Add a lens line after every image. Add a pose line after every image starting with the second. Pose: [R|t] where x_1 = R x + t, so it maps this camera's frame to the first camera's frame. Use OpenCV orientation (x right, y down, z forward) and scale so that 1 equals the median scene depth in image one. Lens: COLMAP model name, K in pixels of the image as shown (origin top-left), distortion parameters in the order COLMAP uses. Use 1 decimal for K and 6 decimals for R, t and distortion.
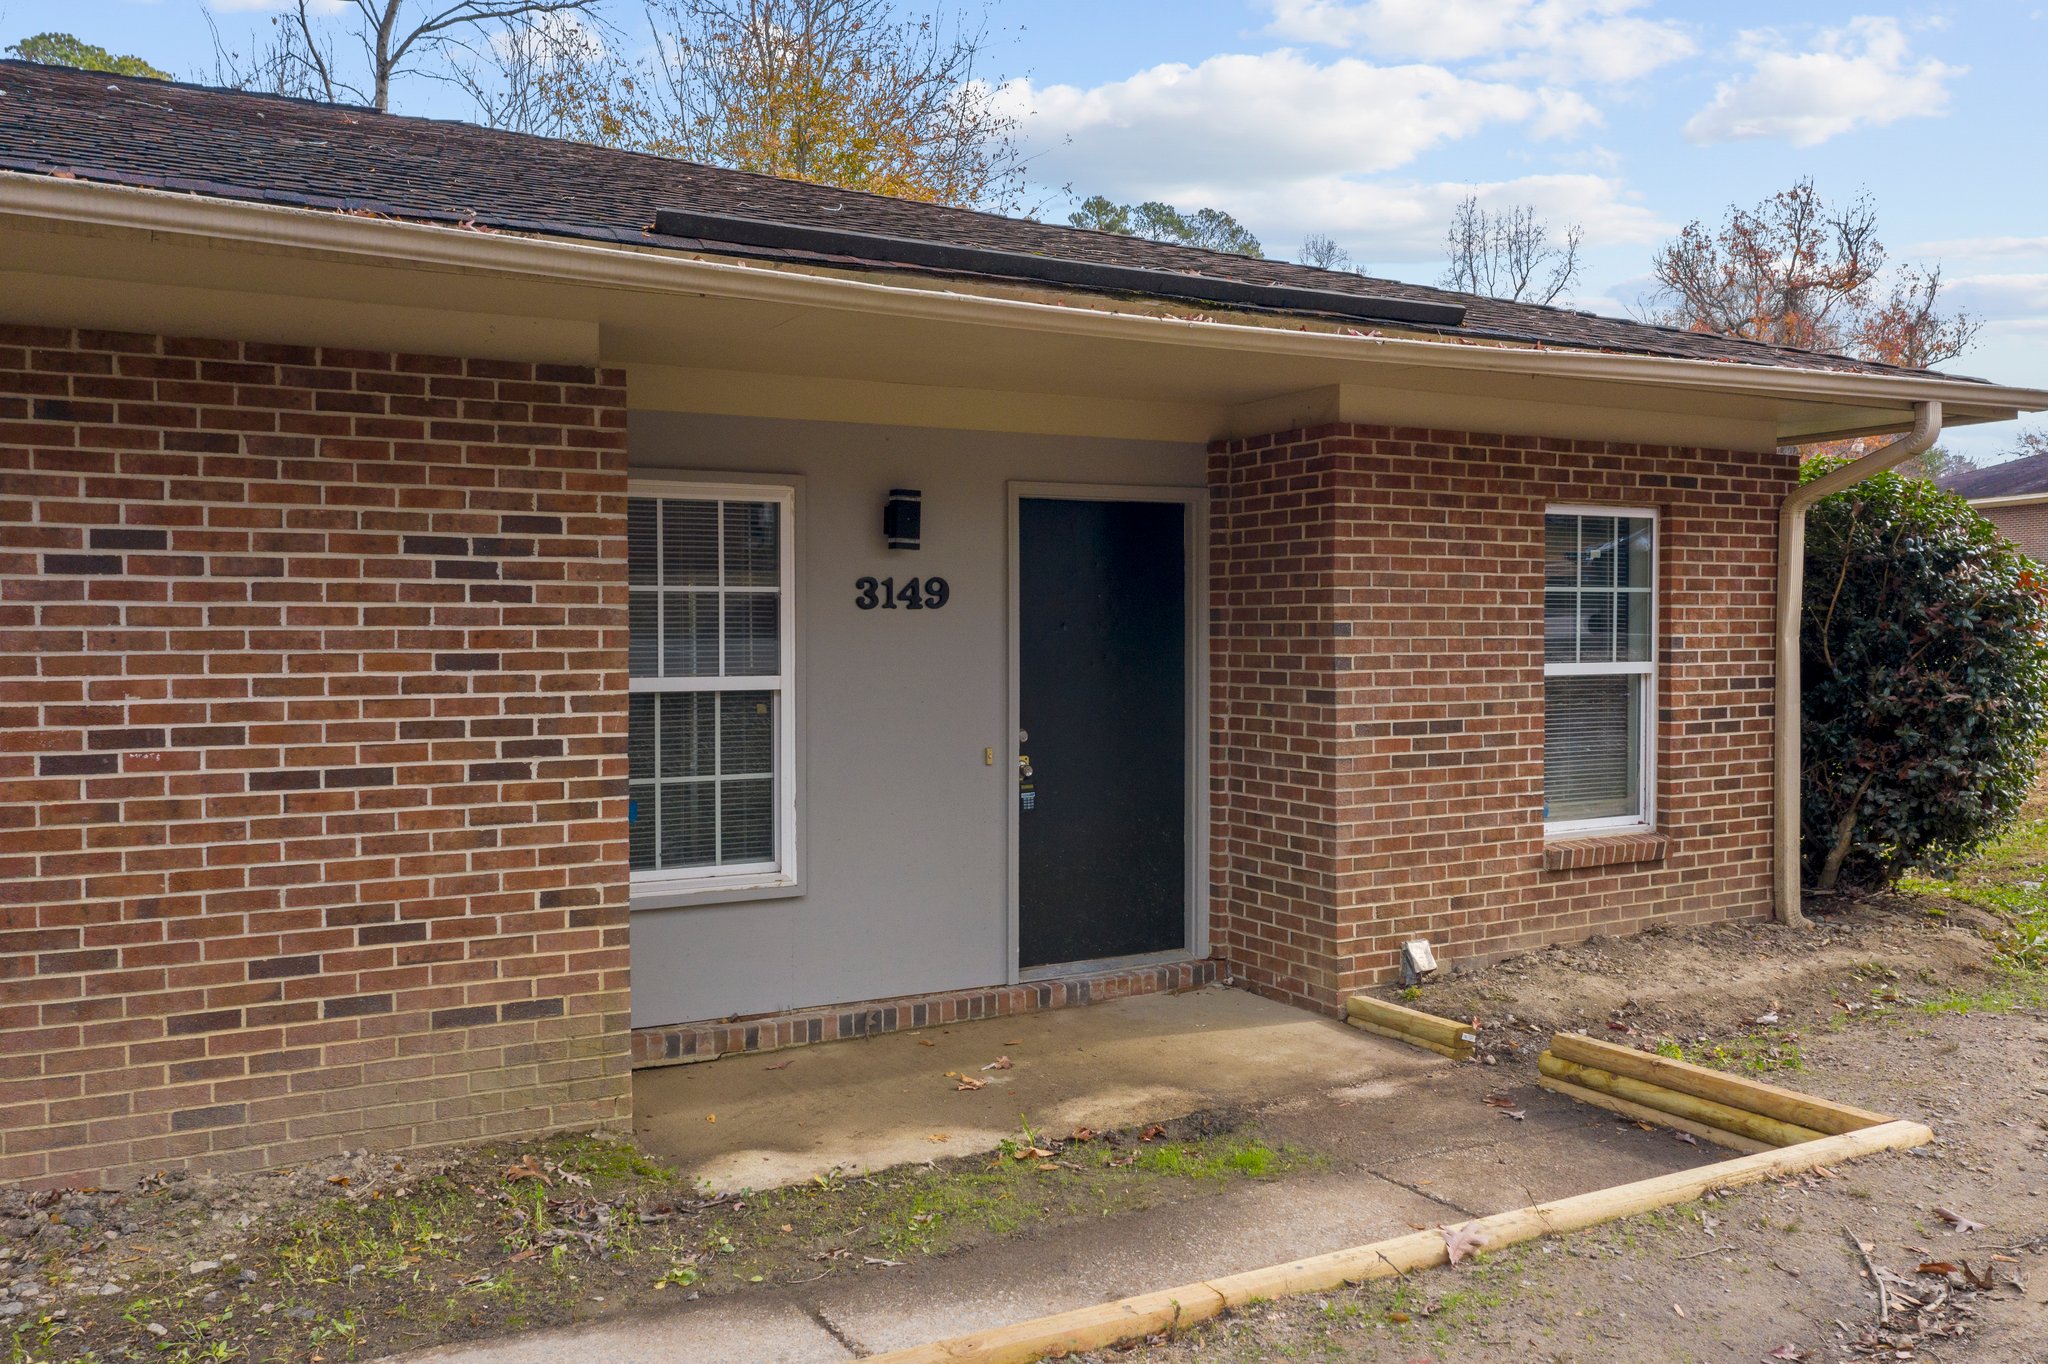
lens RADIAL K [[1644.1, 0, 1024.0], [0, 1644.1, 682.0], [0, 0, 1]] dist [-0.001075, 0.006128]
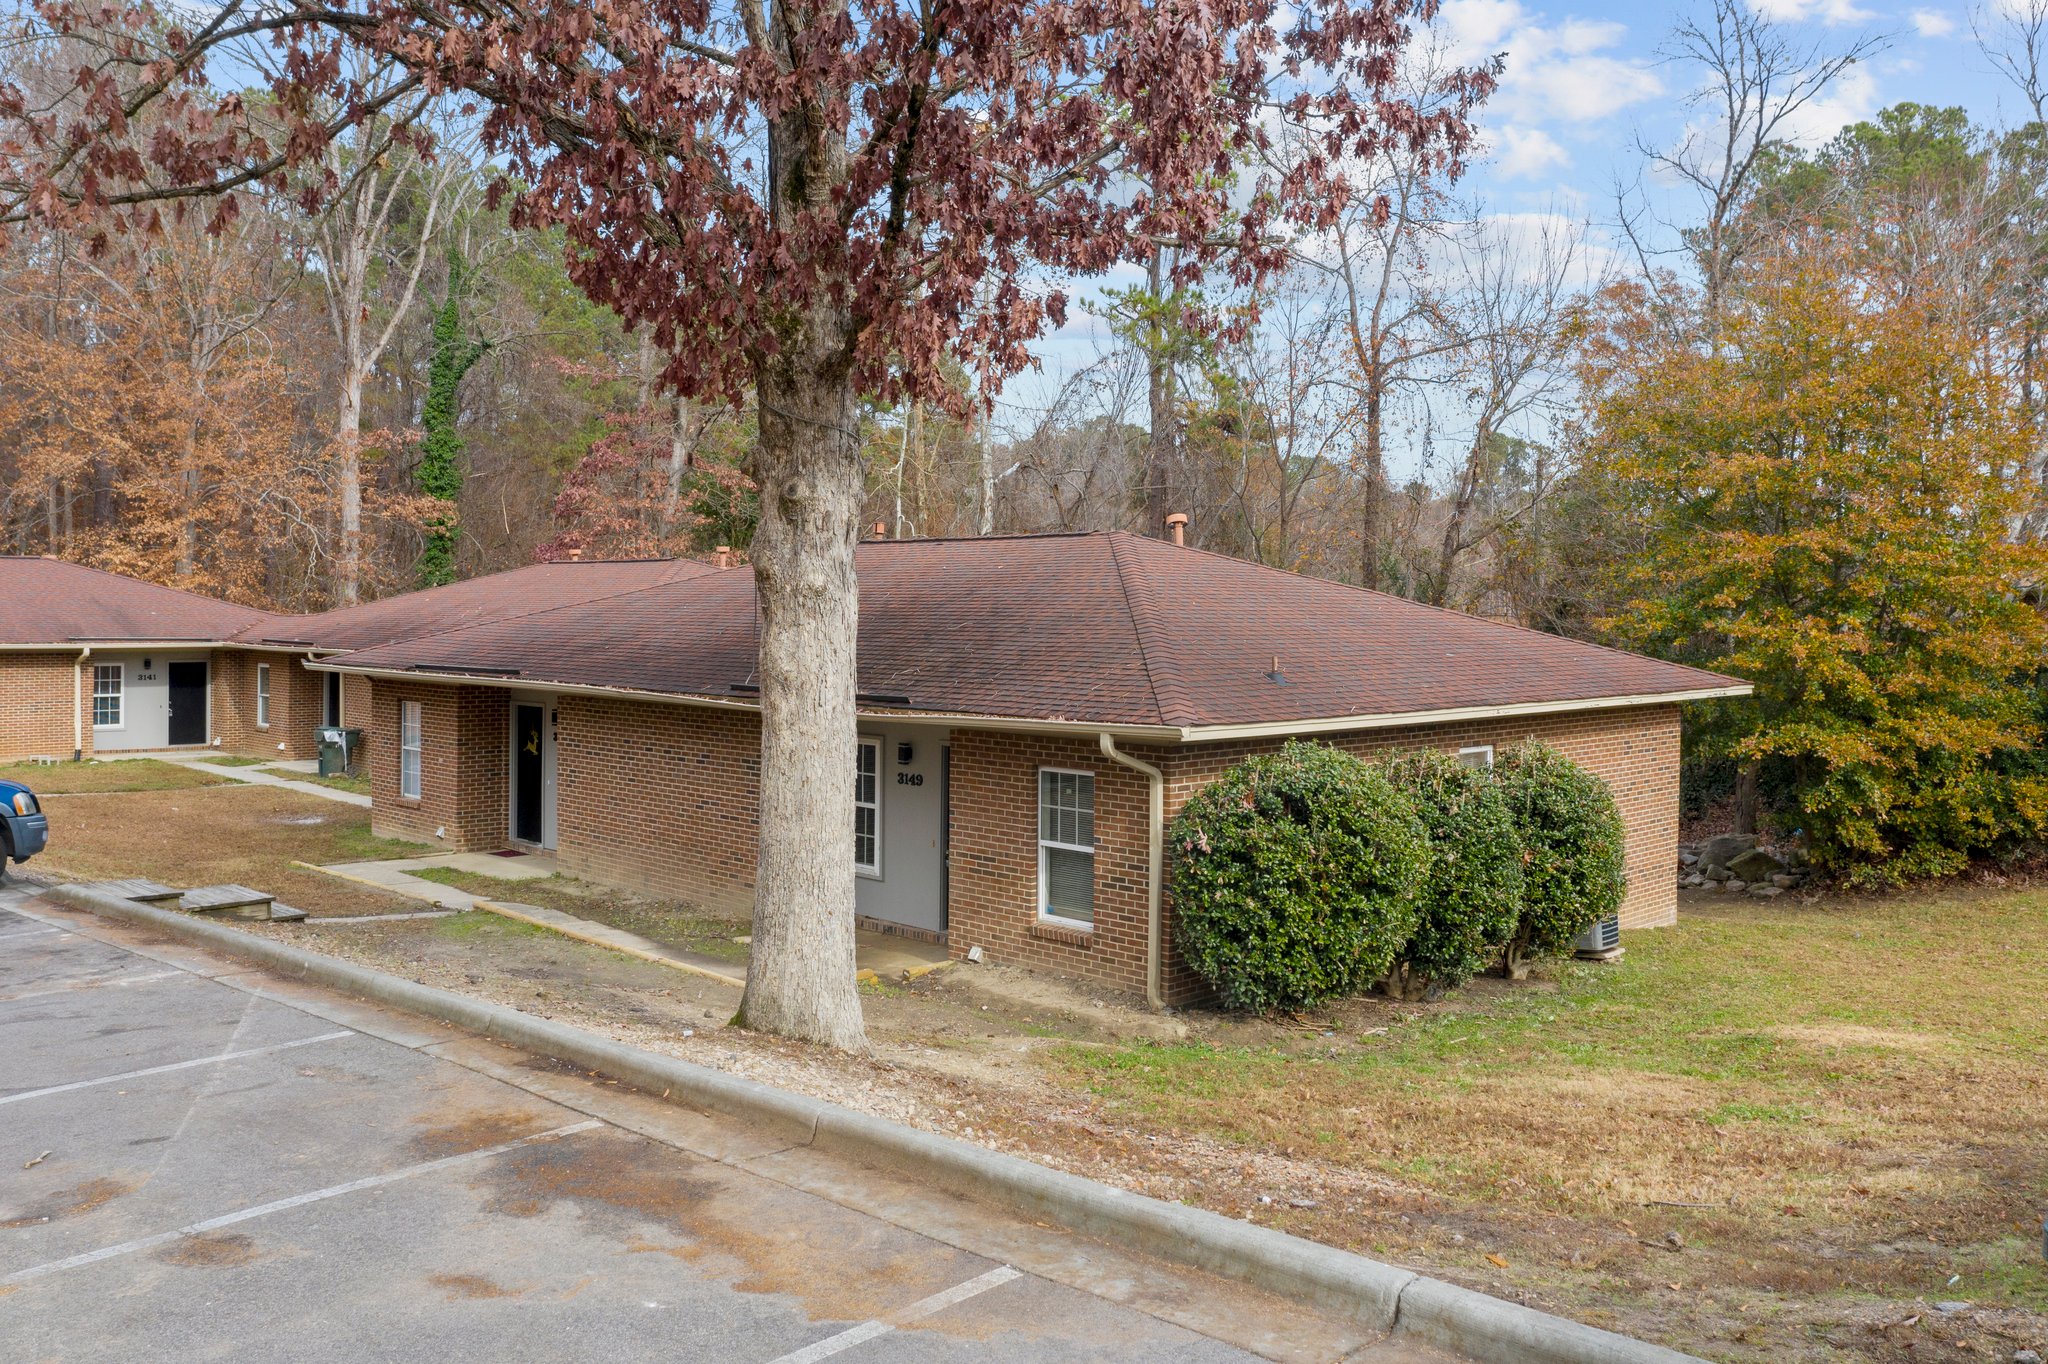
lens RADIAL K [[1666.7, 0, 1027.9], [0, 1666.7, 644.3], [0, 0, 1]] dist [0.006647, 0.004170]
pose [[0.275365, 0.028260, -0.960924, 2.679543], [-0.039941, 0.999041, 0.017935, -0.340853], [0.960510, 0.033441, 0.276229, 0.409277]]
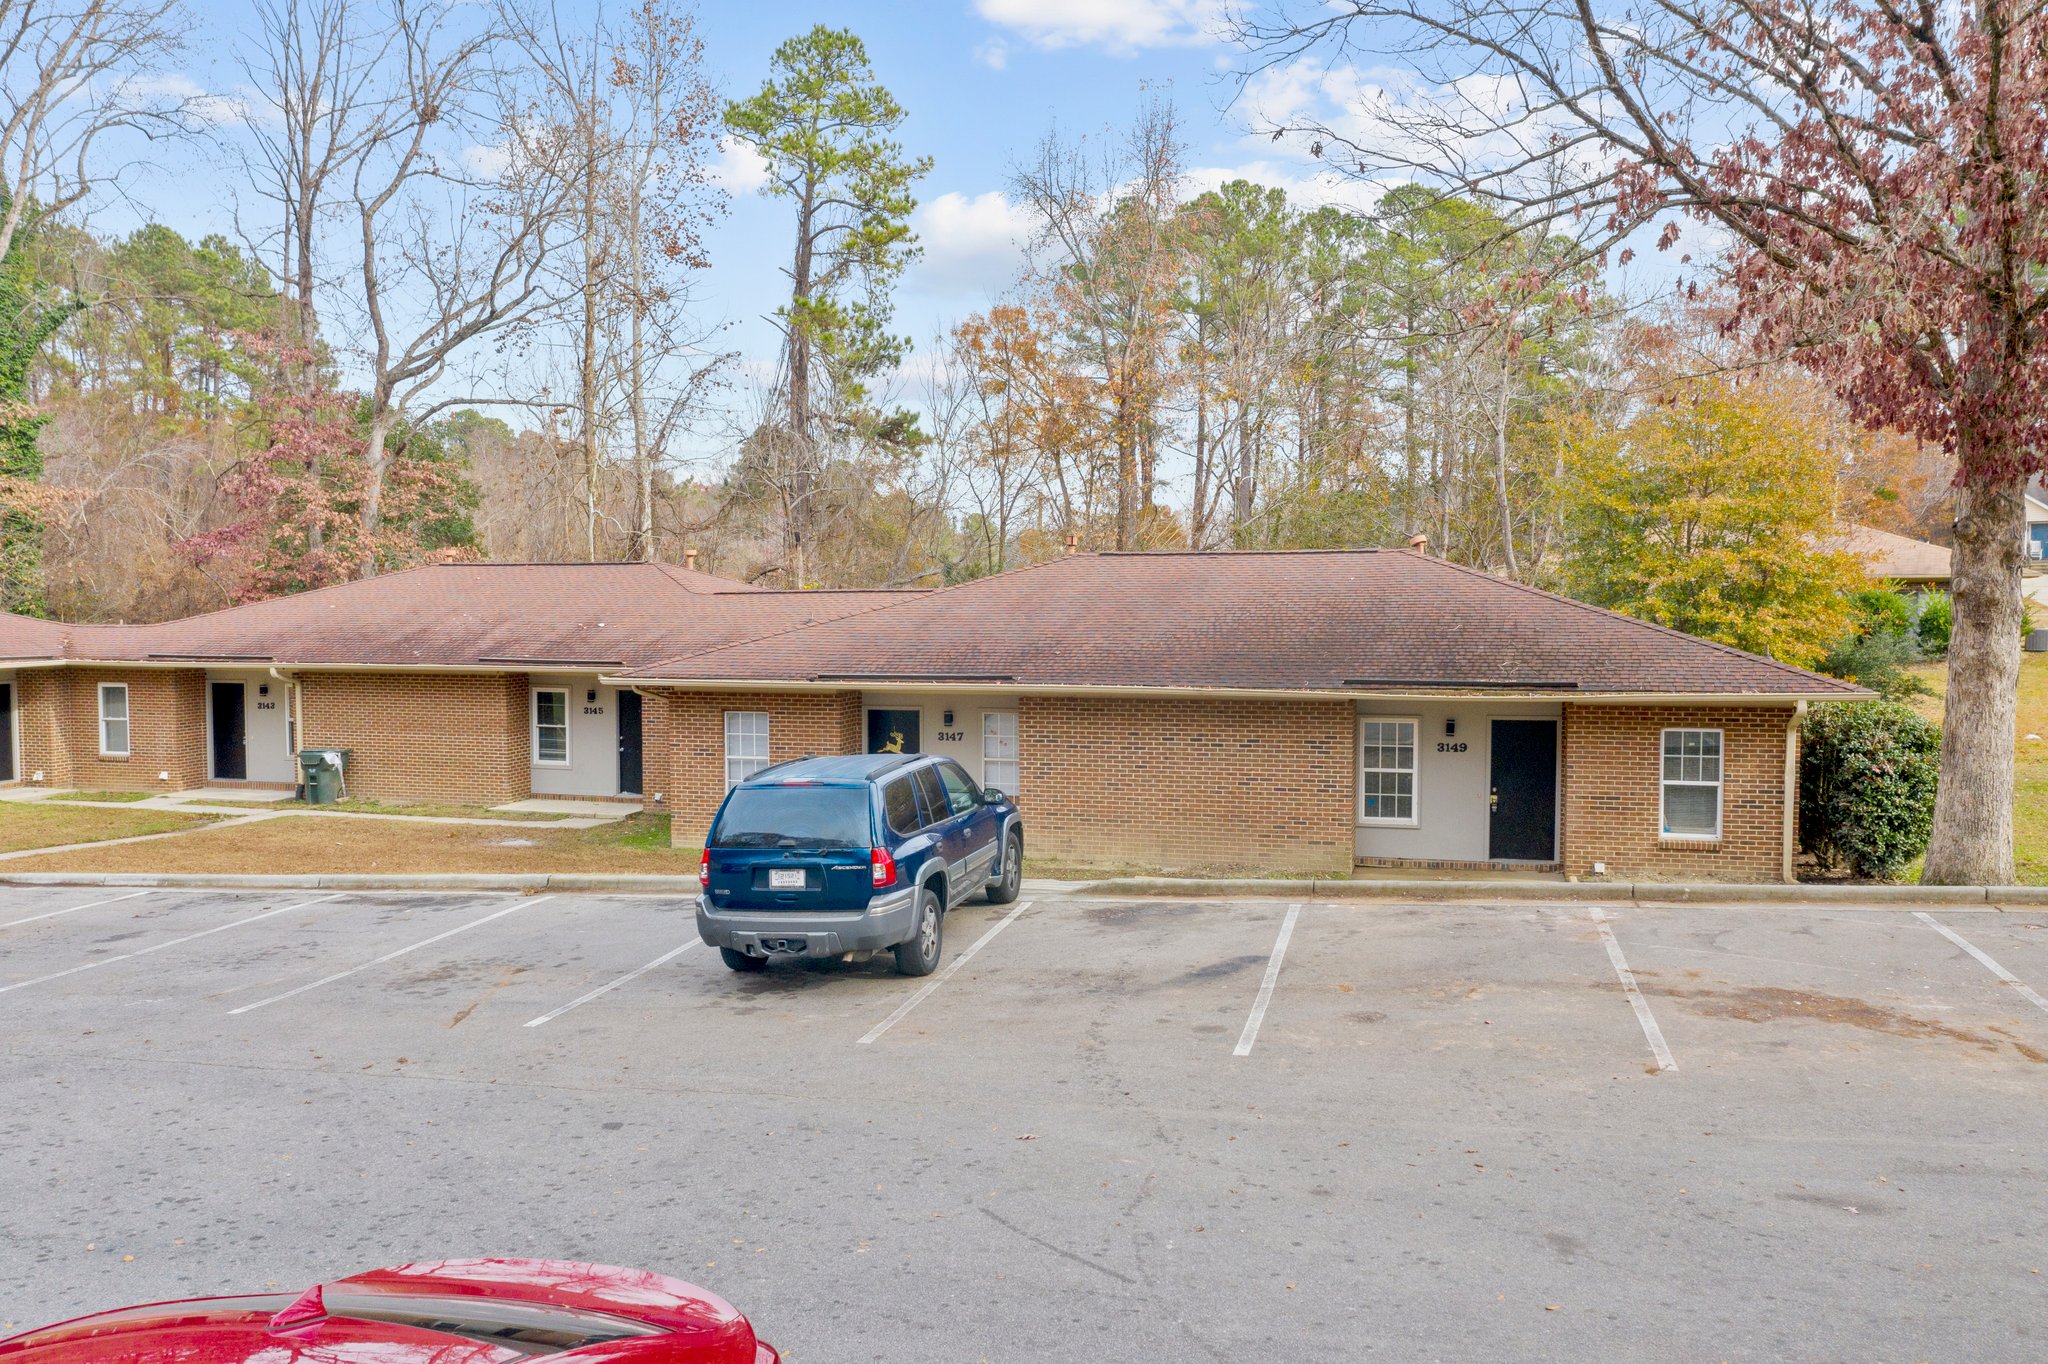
lens RADIAL K [[1644.1, 0, 1024.0], [0, 1644.1, 682.0], [0, 0, 1]] dist [-0.001075, 0.006128]
pose [[0.707662, 0.040843, -0.705369, 1.788816], [-0.021600, 0.999112, 0.036181, -0.306665], [0.706221, -0.010368, 0.707916, -2.192474]]
